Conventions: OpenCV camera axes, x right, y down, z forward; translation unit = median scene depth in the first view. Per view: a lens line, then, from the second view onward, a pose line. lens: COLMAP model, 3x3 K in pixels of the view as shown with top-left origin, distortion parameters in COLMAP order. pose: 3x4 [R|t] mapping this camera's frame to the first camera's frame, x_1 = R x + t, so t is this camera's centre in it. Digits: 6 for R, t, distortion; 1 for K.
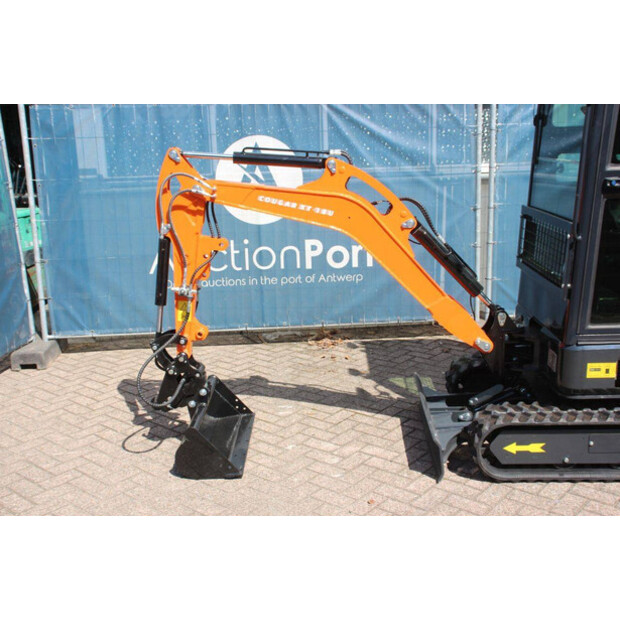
lens RADIAL K [[735.1, 0, 316.5], [0, 735.1, 312.8], [0, 0, 1]] dist [-0.000949, 0.000000]
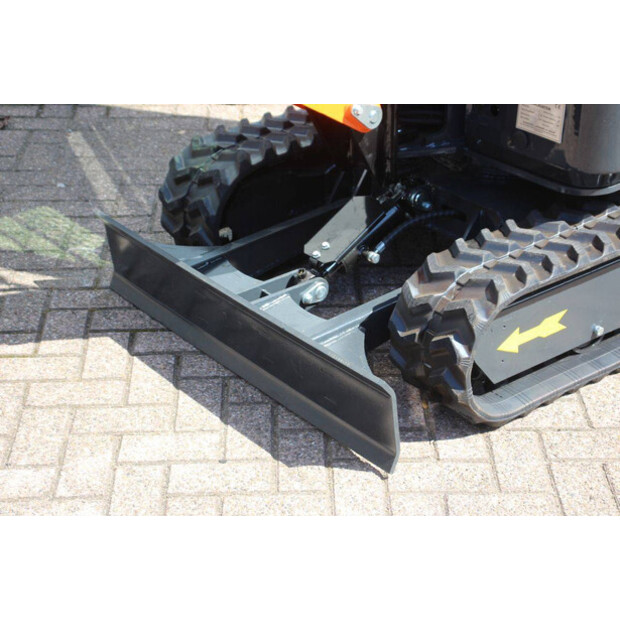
lens RADIAL K [[1453.2, 0, 298.1], [0, 1453.2, 293.4], [0, 0, 1]] dist [0.309848, 0.000000]
pose [[0.761835, -0.282536, 0.582907, -0.247931], [0.144308, 0.951278, 0.272480, -0.072148], [-0.631492, -0.123467, 0.765489, 0.342967]]
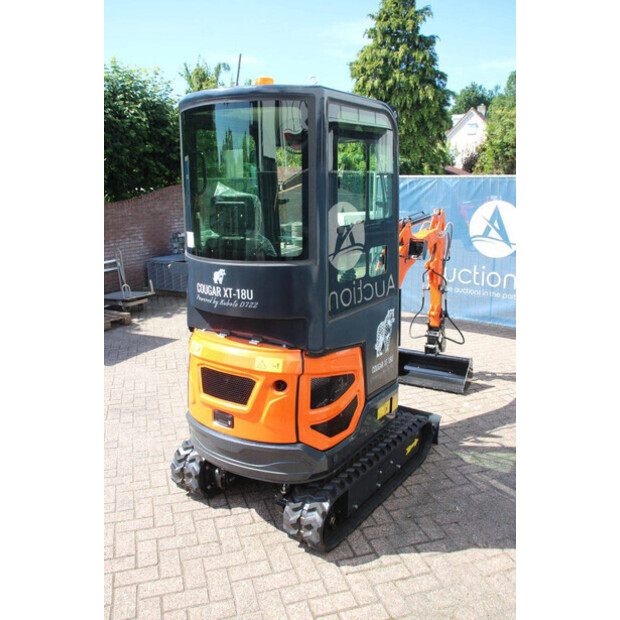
lens RADIAL K [[543.8, 0, 308.0], [0, 543.8, 309.6], [0, 0, 1]] dist [-0.139337, 0.129038]
pose [[-0.540029, 0.224210, -0.811233, 0.913838], [-0.177513, 0.911840, 0.370185, -0.355477], [0.822714, 0.343915, -0.452620, 1.167731]]
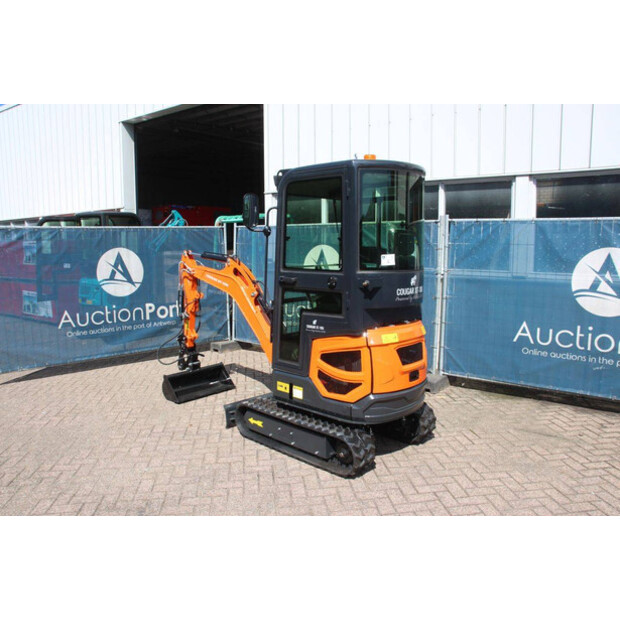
lens RADIAL K [[512.2, 0, 313.9], [0, 512.2, 318.9], [0, 0, 1]] dist [-0.142379, 0.006039]
pose [[0.744089, 0.126355, -0.656023, 0.926247], [-0.177374, 0.984075, -0.011644, -0.059422], [0.644105, 0.125026, 0.754651, 0.096123]]
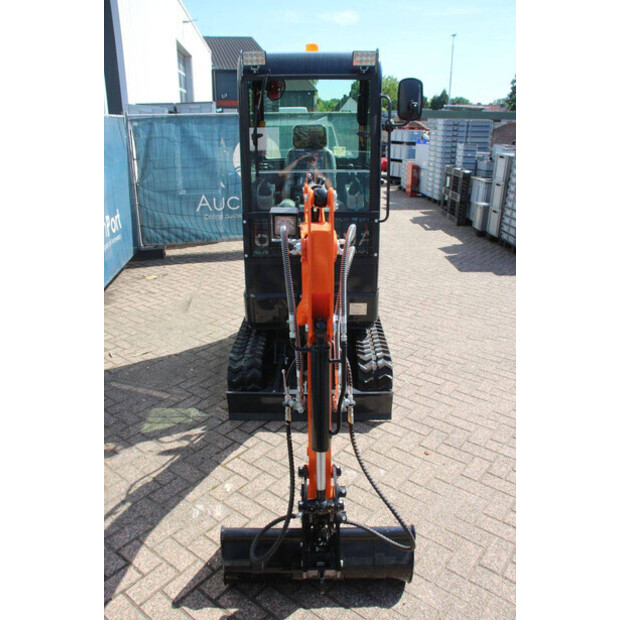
lens RADIAL K [[506.3, 0, 308.3], [0, 506.3, 312.4], [0, 0, 1]] dist [-0.162267, 0.132359]
pose [[-0.021352, -0.325247, 0.945388, -0.494220], [0.241074, 0.916027, 0.320590, -0.217544], [-0.970272, 0.234754, 0.058849, 0.832528]]
